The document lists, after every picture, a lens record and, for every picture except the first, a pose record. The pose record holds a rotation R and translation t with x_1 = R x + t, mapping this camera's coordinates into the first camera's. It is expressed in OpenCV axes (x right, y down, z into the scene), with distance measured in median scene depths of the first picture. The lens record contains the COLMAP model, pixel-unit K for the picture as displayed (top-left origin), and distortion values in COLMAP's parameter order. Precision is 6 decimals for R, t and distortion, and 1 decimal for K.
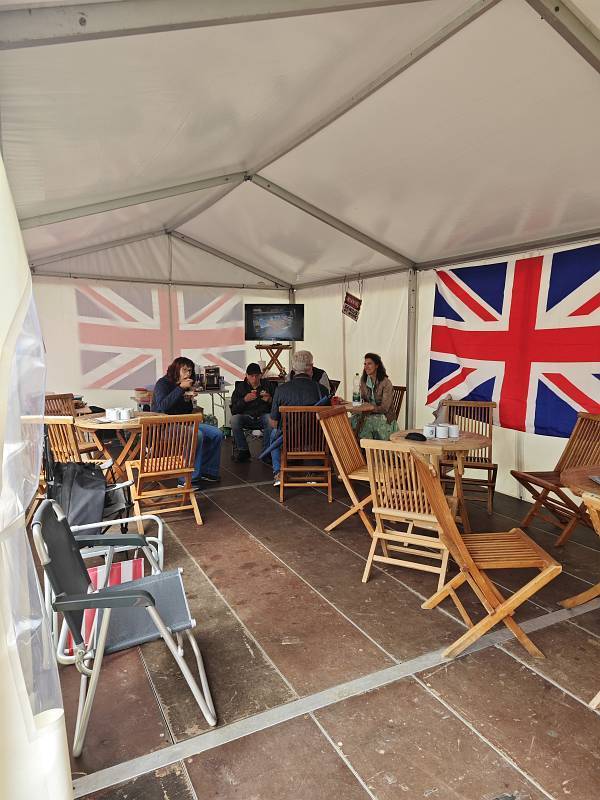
lens RADIAL K [[516.4, 0, 300.0], [0, 516.4, 400.0], [0, 0, 1]] dist [0.048842, 0.002184]
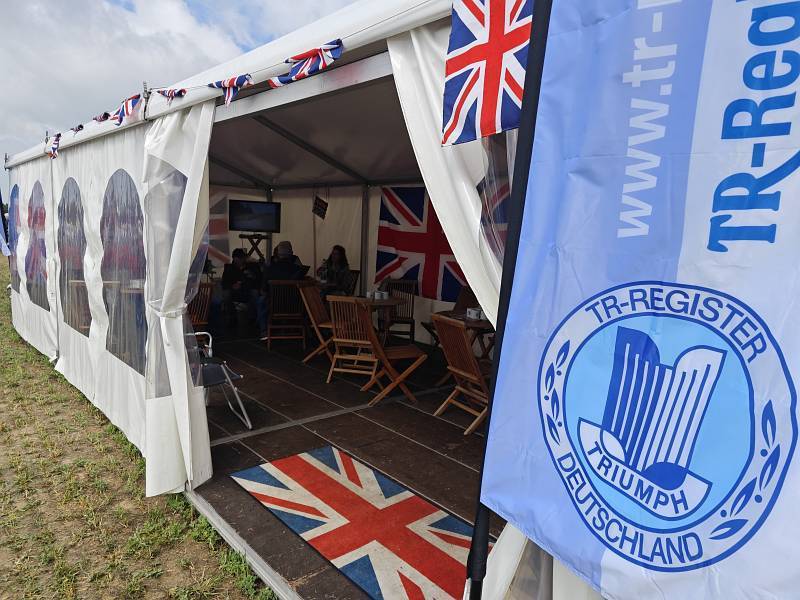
lens RADIAL K [[516.4, 0, 400.0], [0, 516.4, 300.0], [0, 0, 1]] dist [0.048842, 0.002184]
pose [[0.966995, 0.004849, 0.254748, -0.041998], [-0.008859, 0.999854, 0.014597, 0.033865], [-0.254640, -0.016372, 0.966897, -0.362017]]
